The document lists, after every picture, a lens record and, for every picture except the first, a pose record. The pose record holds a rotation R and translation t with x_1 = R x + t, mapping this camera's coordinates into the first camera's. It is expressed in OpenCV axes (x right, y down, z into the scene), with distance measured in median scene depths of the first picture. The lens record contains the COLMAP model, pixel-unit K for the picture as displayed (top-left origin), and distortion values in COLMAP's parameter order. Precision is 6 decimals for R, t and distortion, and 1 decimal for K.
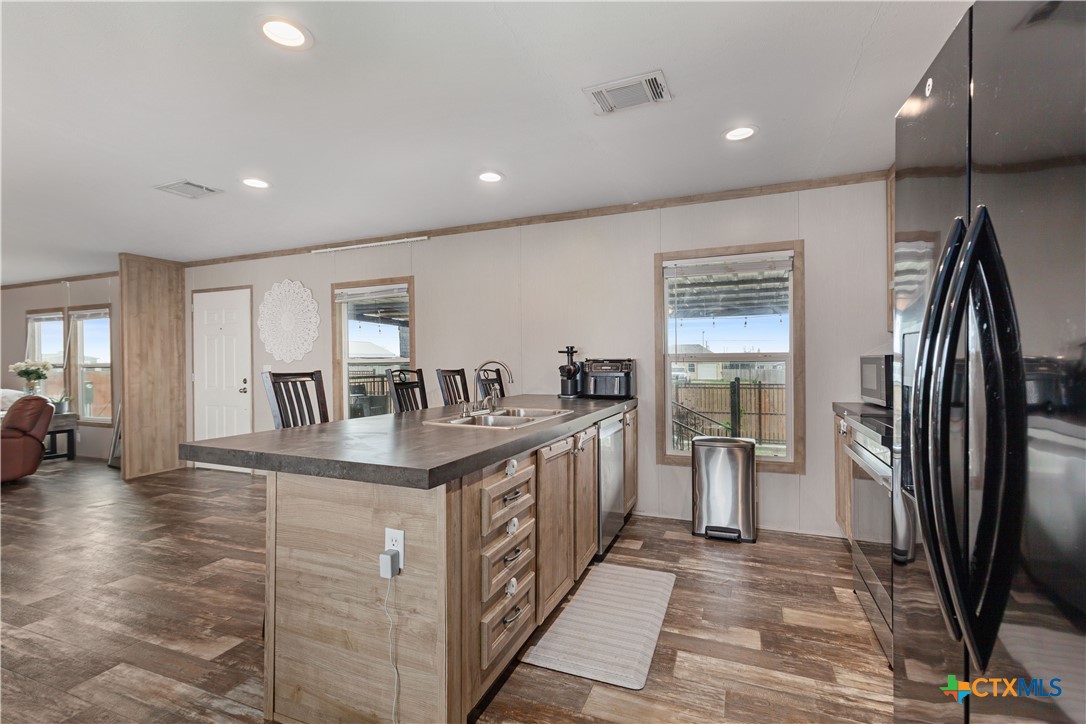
lens RADIAL K [[497.1, 0, 543.0], [0, 497.1, 362.0], [0, 0, 1]] dist [-0.003650, -0.000096]
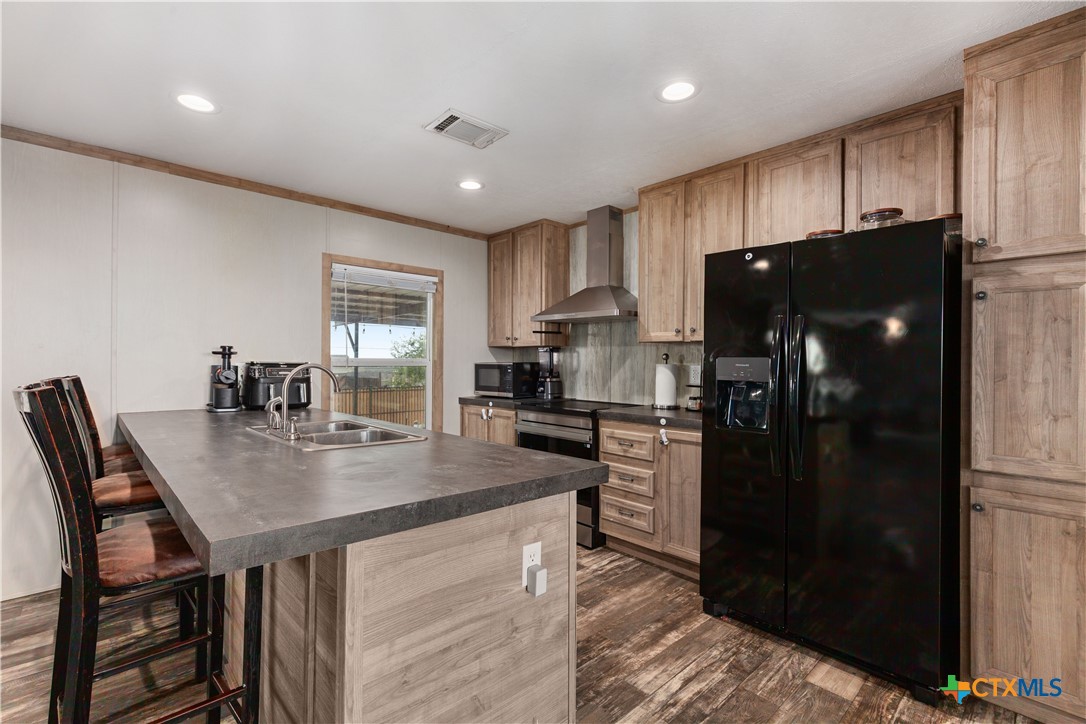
lens RADIAL K [[494.6, 0, 518.7], [0, 494.6, 361.0], [0, 0, 1]] dist [0.032006, -0.000201]
pose [[0.433086, 0.009841, 0.901299, -0.478572], [-0.008040, 0.999943, -0.007055, -0.006065], [-0.901317, -0.004191, 0.433140, 0.242296]]
